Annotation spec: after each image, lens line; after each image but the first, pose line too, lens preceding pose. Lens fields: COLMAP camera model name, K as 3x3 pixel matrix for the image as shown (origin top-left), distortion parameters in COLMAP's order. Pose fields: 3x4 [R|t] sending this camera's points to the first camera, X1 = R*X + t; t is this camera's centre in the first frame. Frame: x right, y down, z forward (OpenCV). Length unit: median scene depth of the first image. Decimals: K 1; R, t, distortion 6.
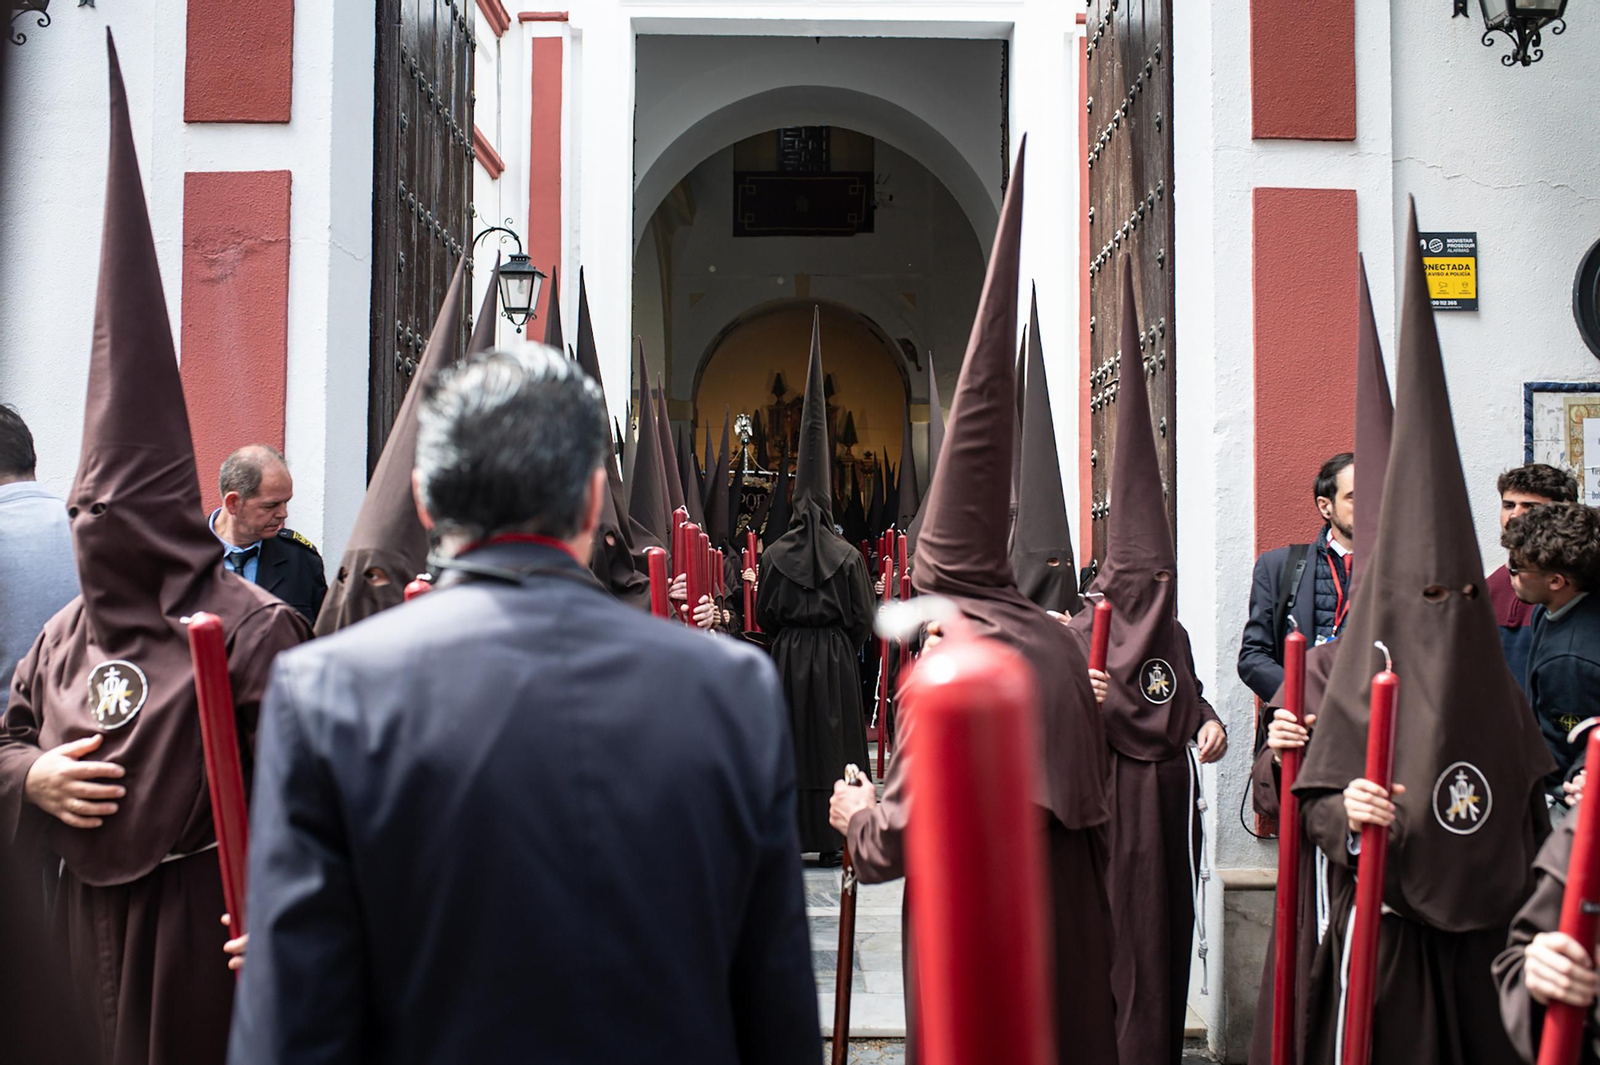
lens RADIAL K [[1514.2, 0, 800.0], [0, 1514.2, 532.5], [0, 0, 1]] dist [-0.056898, 0.082382]
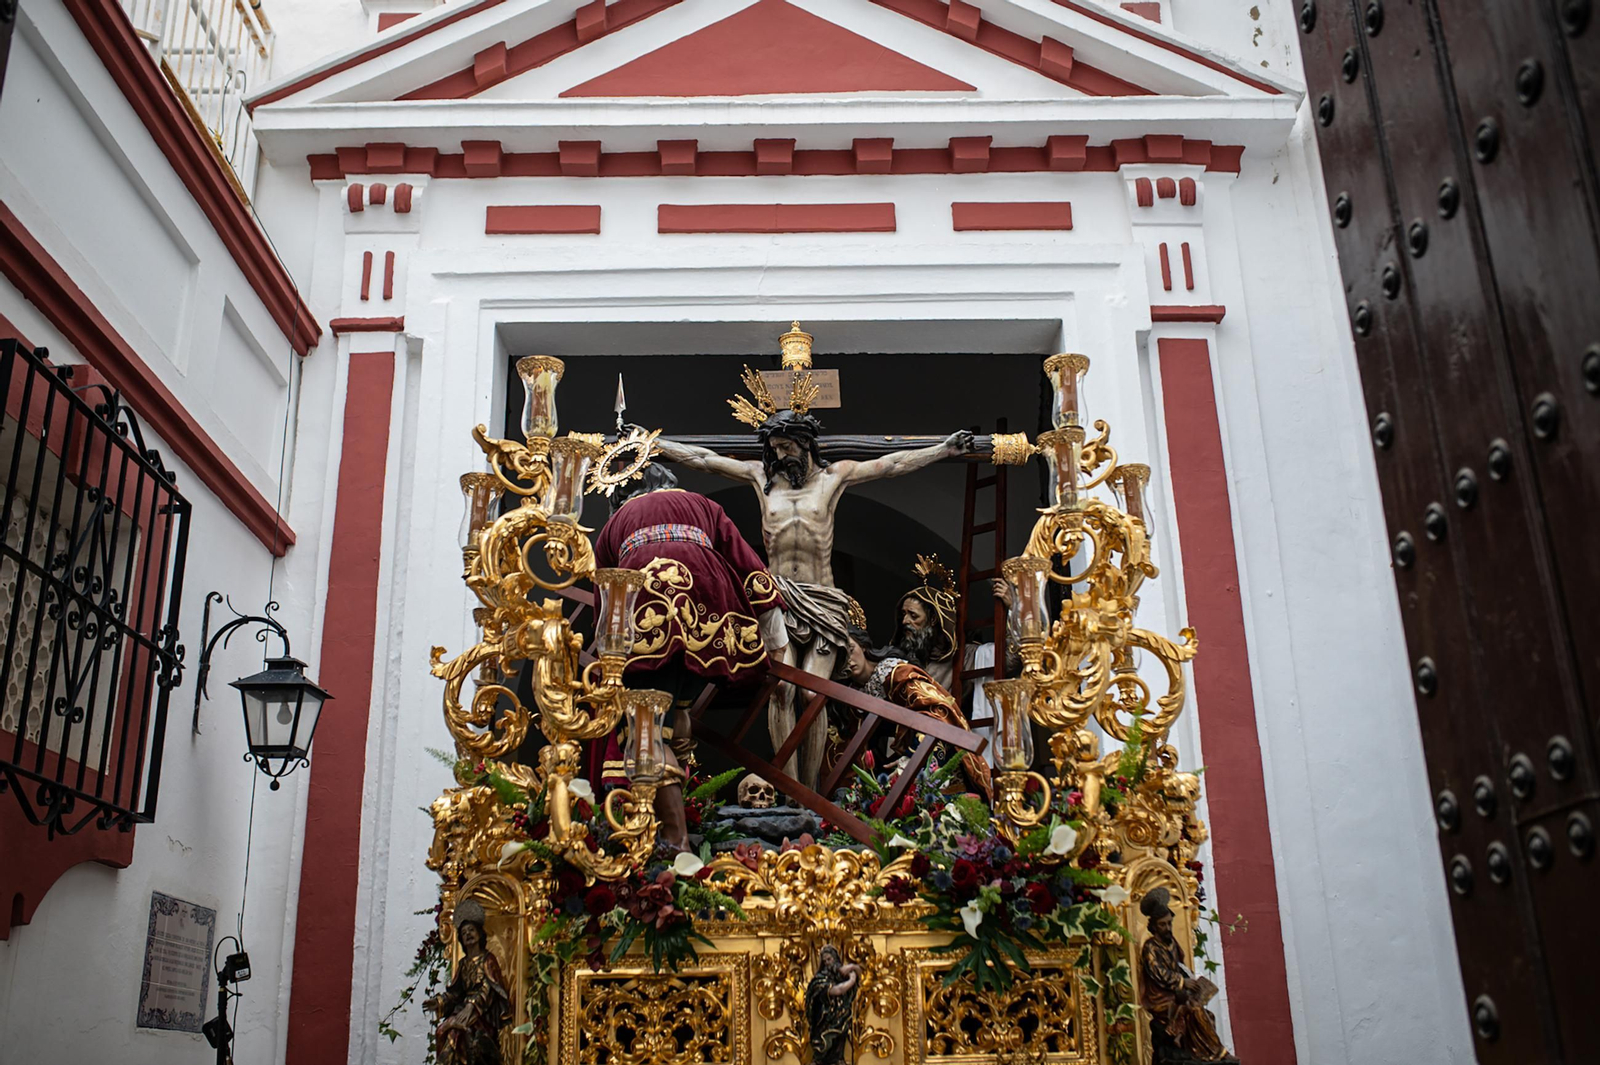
lens RADIAL K [[1514.2, 0, 800.0], [0, 1514.2, 532.5], [0, 0, 1]] dist [-0.056898, 0.082382]
pose [[0.999650, -0.020333, 0.016919, 0.011100], [0.024727, 0.945496, -0.324693, -0.030846], [-0.009395, 0.324998, 0.945668, 0.405422]]
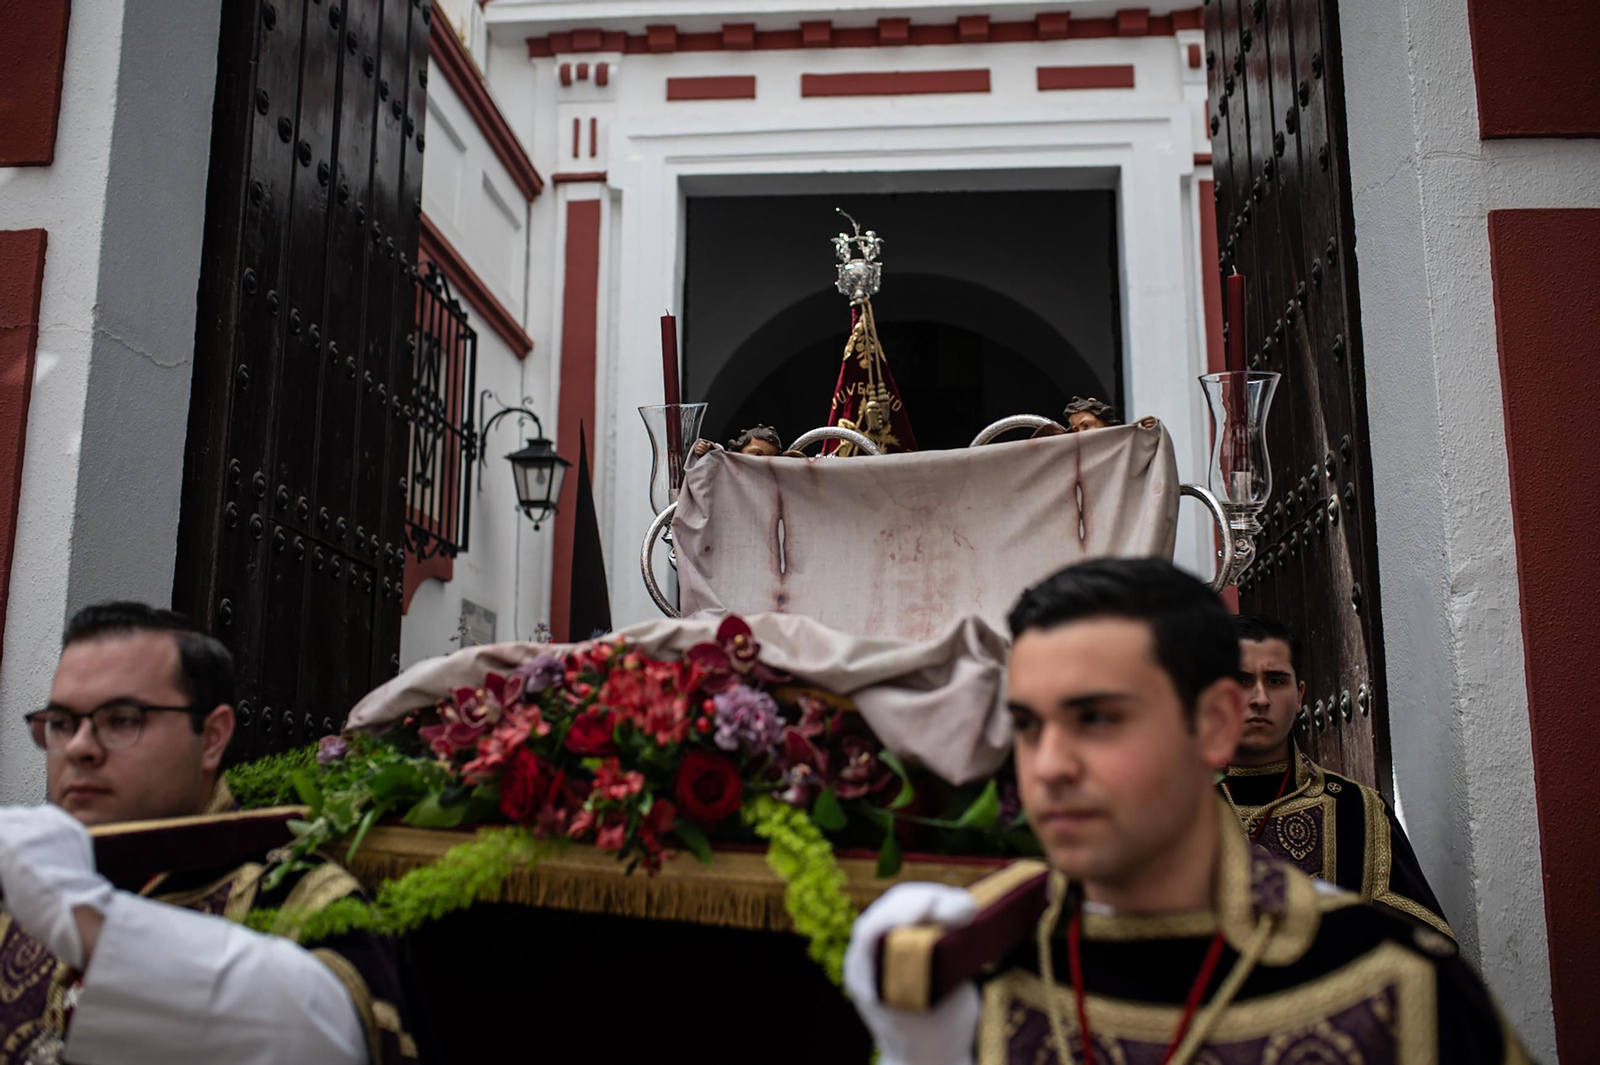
lens RADIAL K [[1514.2, 0, 800.0], [0, 1514.2, 532.5], [0, 0, 1]] dist [-0.056898, 0.082382]
pose [[0.996482, -0.015110, -0.082436, 0.029401], [0.001856, 0.987351, -0.158537, 0.003016], [0.083789, 0.157826, 0.983906, 0.180904]]
